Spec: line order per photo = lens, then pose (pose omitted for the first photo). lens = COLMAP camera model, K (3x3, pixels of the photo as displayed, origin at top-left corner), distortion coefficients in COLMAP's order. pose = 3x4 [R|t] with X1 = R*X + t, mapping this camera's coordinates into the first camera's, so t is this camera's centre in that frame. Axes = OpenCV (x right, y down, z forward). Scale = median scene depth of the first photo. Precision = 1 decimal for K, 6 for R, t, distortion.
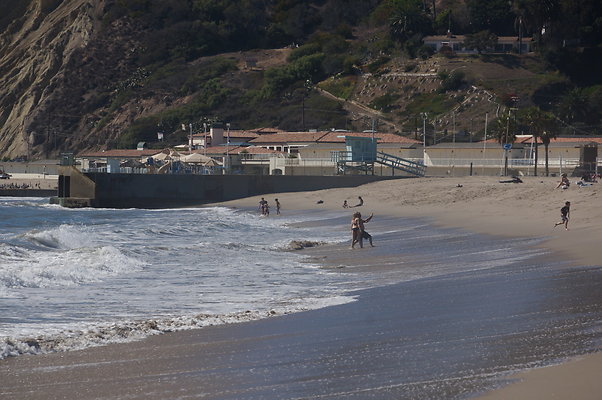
lens RADIAL K [[3293.2, 0, 303.9], [0, 3293.2, 199.9], [0, 0, 1]] dist [3.122539, 0.000000]
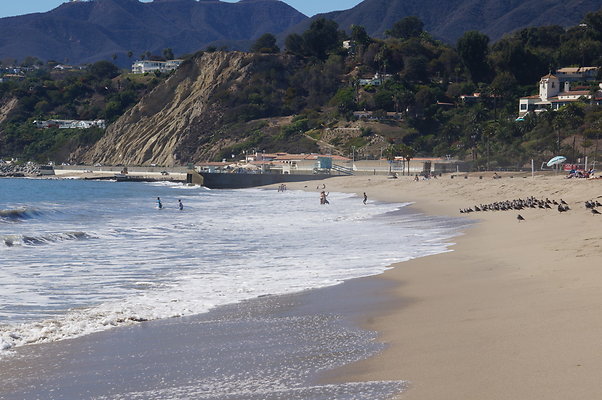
lens RADIAL K [[3293.2, 0, 299.4], [0, 3293.2, 199.6], [0, 0, 1]] dist [3.122539, 0.000000]
pose [[0.999958, 0.007155, 0.005764, -0.011818], [-0.007175, 0.999969, 0.003346, 0.001997], [-0.005740, -0.003387, 0.999978, -1.179059]]
